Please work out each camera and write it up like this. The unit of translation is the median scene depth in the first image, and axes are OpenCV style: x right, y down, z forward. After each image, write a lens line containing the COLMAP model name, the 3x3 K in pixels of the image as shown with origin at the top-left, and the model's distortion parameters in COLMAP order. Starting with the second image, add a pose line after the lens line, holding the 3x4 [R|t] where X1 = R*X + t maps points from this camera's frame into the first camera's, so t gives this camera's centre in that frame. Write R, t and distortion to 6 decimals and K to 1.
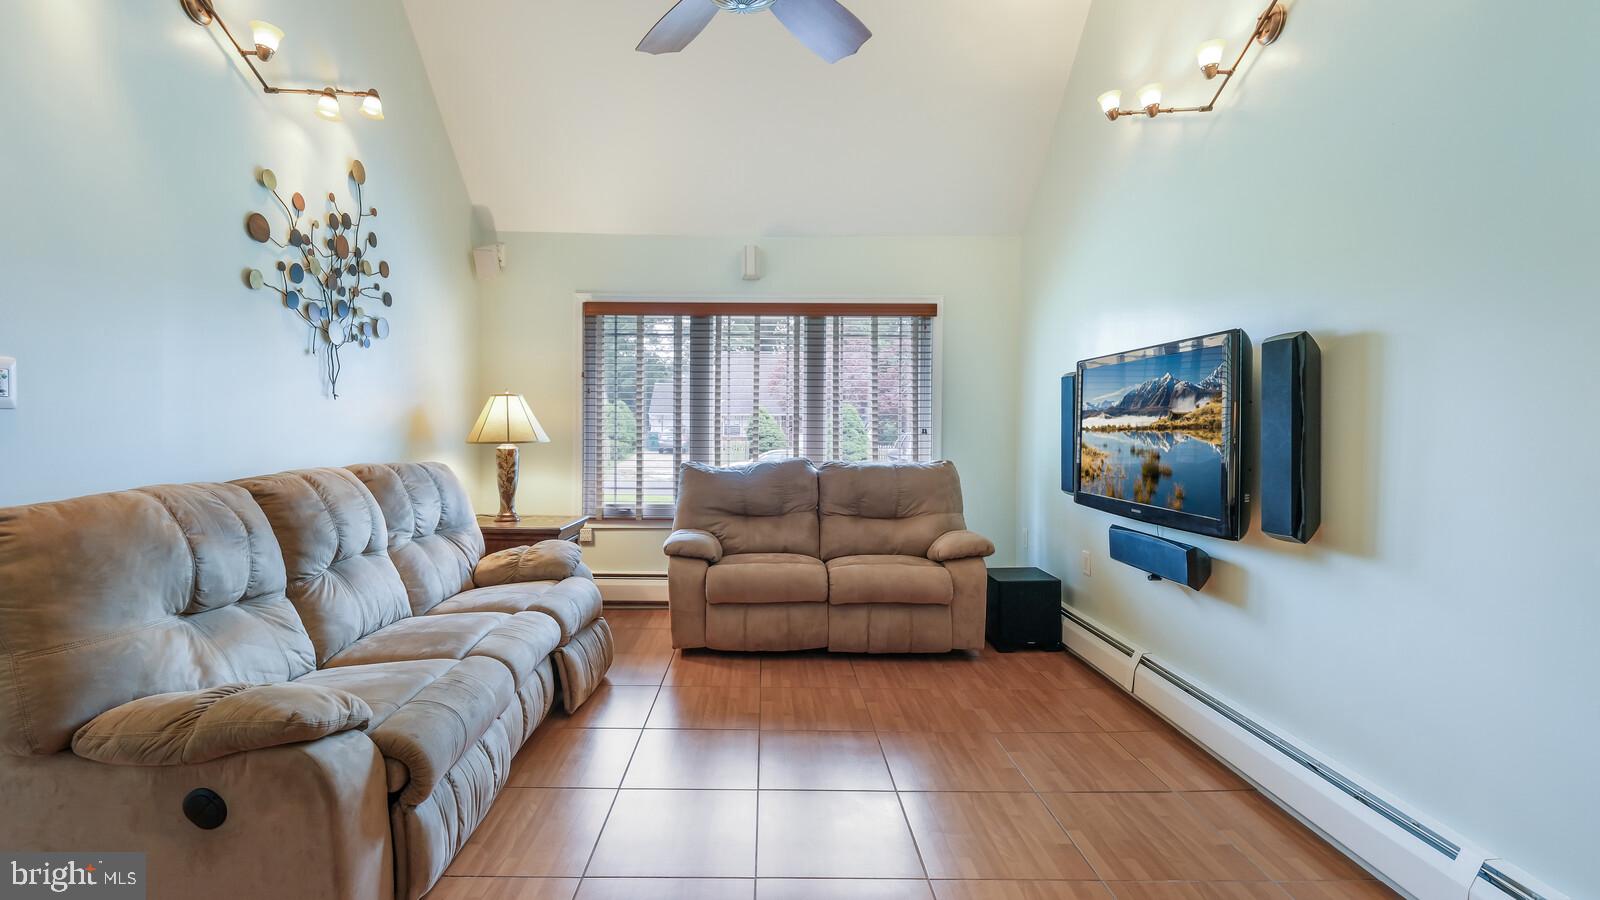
lens RADIAL K [[692.7, 0, 790.6], [0, 692.7, 438.3], [0, 0, 1]] dist [0.001027, 0.000071]
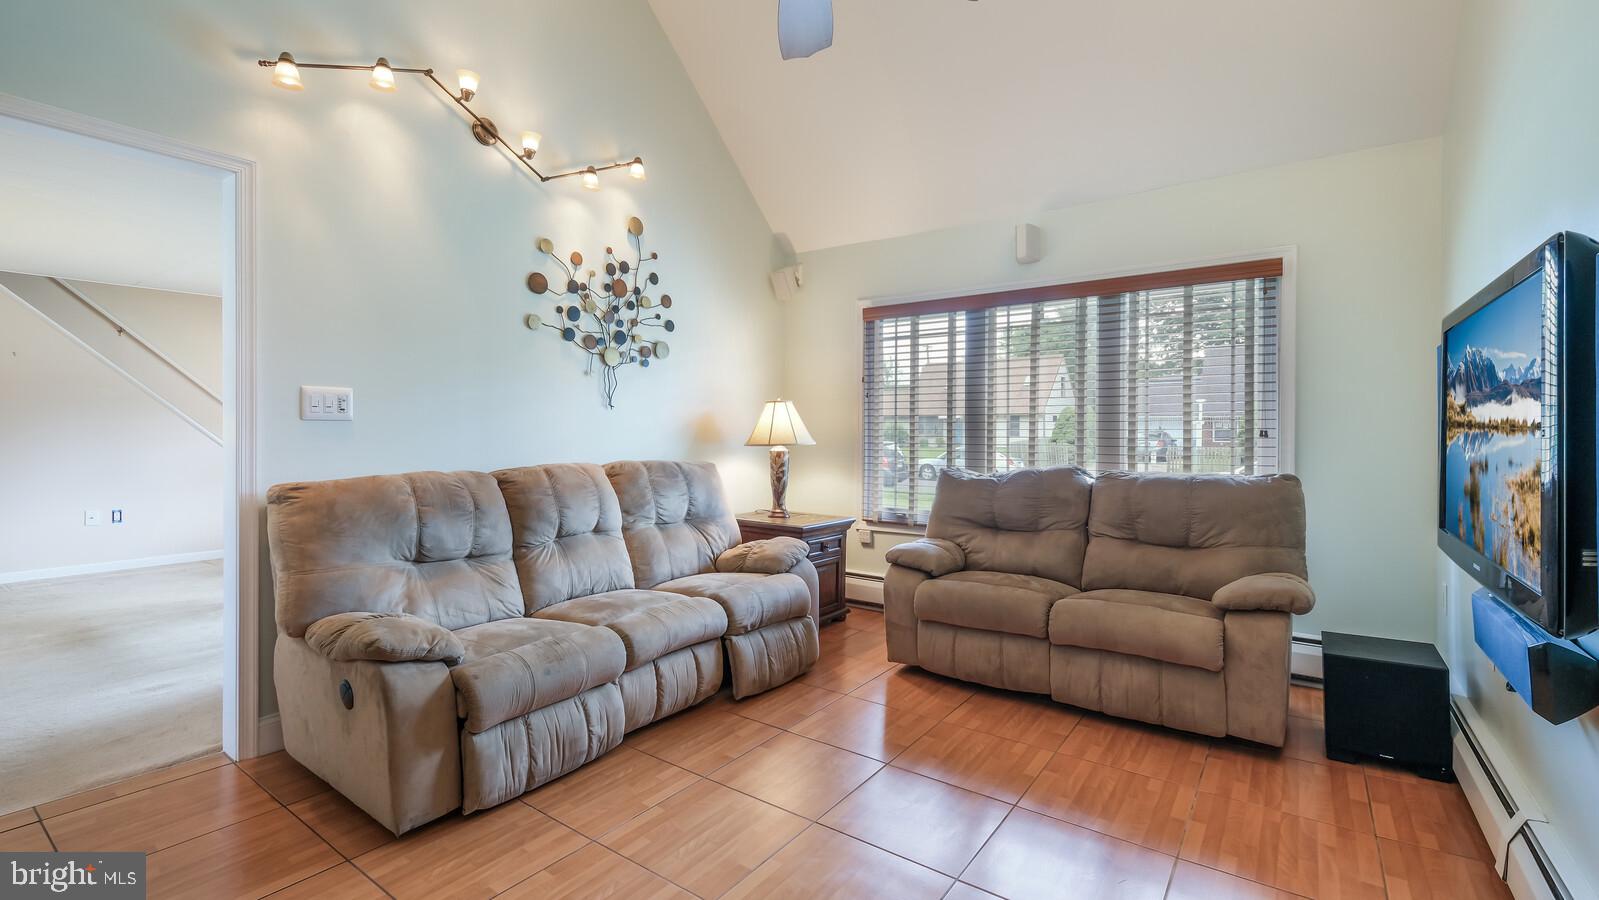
lens RADIAL K [[692.3, 0, 790.1], [0, 692.3, 438.3], [0, 0, 1]] dist [0.001027, 0.000071]
pose [[0.806111, -0.000148, -0.591765, 0.323250], [-0.004229, 0.999973, -0.006011, 0.002073], [0.591750, 0.007348, 0.806088, 0.162290]]
